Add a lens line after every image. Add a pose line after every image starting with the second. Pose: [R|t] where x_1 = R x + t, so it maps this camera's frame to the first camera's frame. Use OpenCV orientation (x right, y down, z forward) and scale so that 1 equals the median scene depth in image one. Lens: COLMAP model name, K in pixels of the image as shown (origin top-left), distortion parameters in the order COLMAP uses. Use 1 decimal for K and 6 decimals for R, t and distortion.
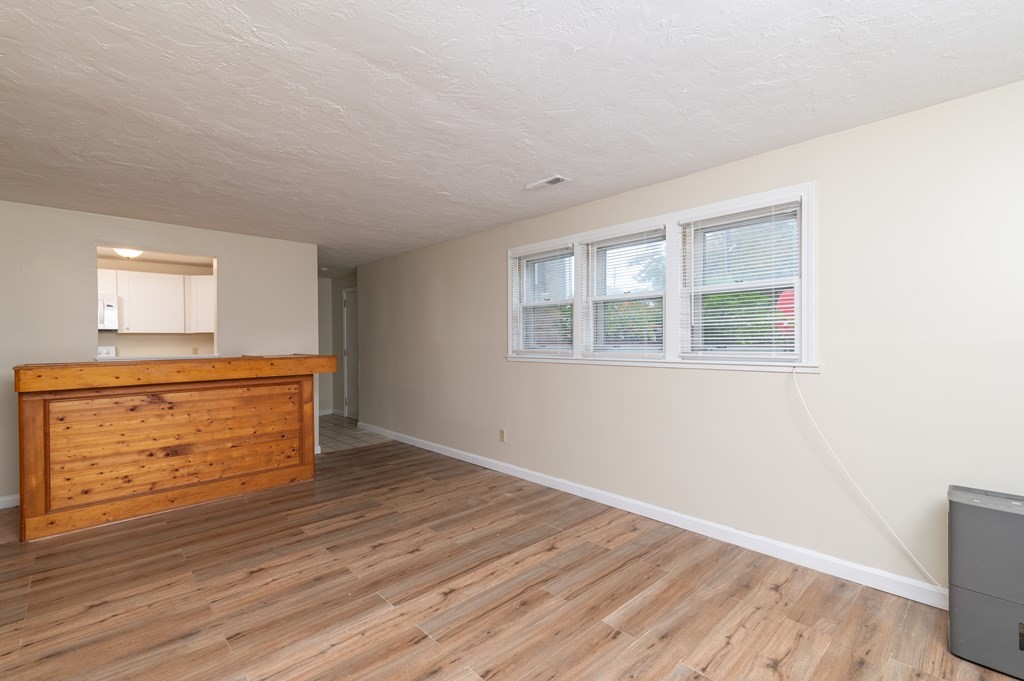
lens RADIAL K [[456.3, 0, 512.9], [0, 456.3, 341.9], [0, 0, 1]] dist [0.021282, -0.000157]
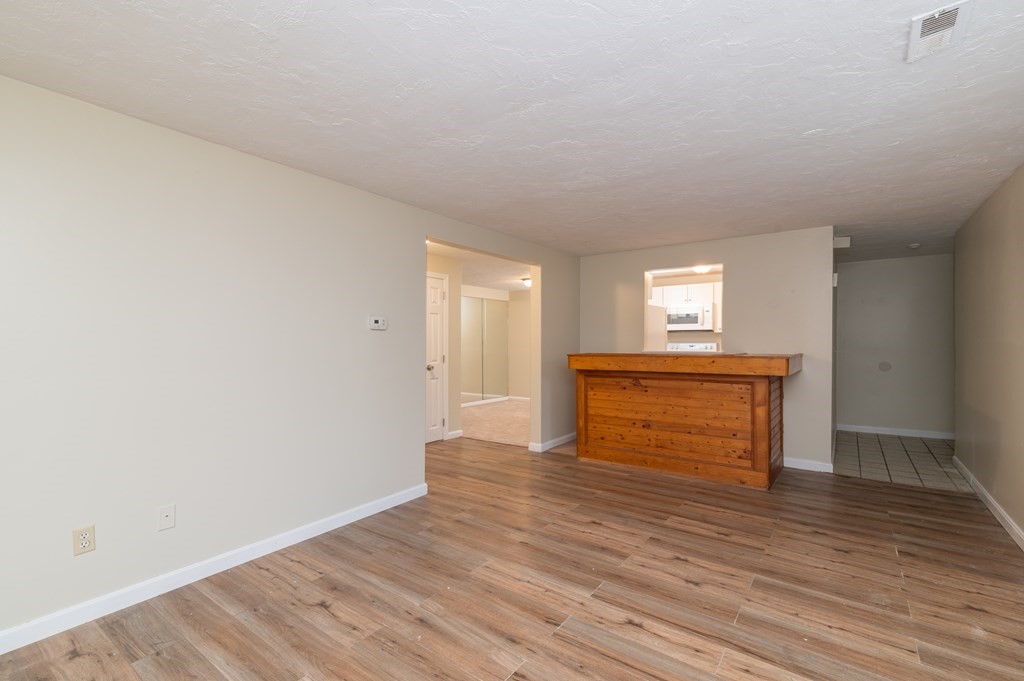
lens RADIAL K [[456.3, 0, 512.9], [0, 456.3, 341.9], [0, 0, 1]] dist [0.021282, -0.000157]
pose [[0.183780, 0.009954, -0.982917, 0.491088], [-0.003320, 0.999949, 0.009506, -0.006139], [0.982962, 0.001517, 0.183804, 0.430722]]
